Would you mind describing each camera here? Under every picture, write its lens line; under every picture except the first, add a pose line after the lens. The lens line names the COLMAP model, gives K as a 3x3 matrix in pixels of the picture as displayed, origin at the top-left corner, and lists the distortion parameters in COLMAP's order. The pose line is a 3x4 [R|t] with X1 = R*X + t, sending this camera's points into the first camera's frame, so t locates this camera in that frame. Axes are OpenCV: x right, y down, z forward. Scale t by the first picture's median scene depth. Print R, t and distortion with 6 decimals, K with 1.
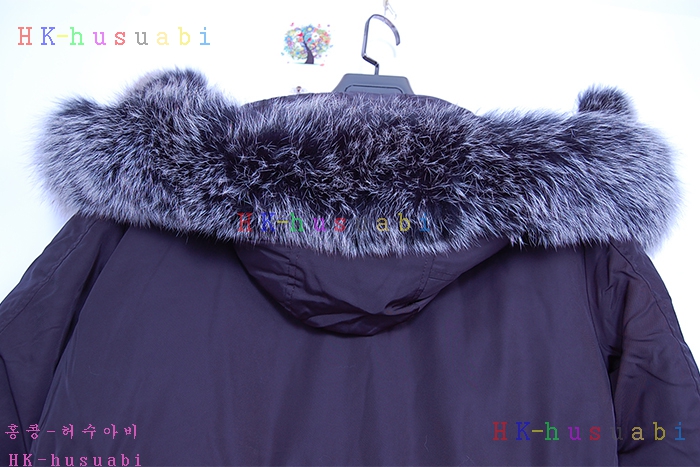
lens RADIAL K [[599.2, 0, 356.0], [0, 599.2, 232.1], [0, 0, 1]] dist [-0.085845, 0.008213]
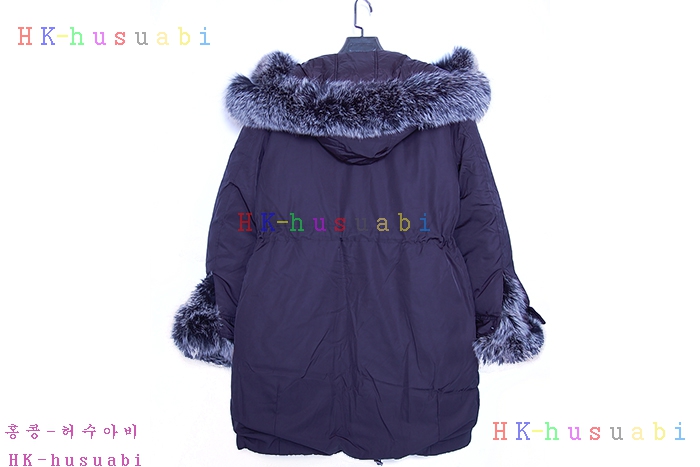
lens RADIAL K [[665.7, 0, 350.4], [0, 665.7, 232.4], [0, 0, 1]] dist [-0.007056, 0.000000]
pose [[0.995735, -0.092139, -0.004790, -0.083300], [0.086621, 0.915705, 0.392404, -0.773097], [-0.031769, -0.391145, 0.919780, -1.988956]]
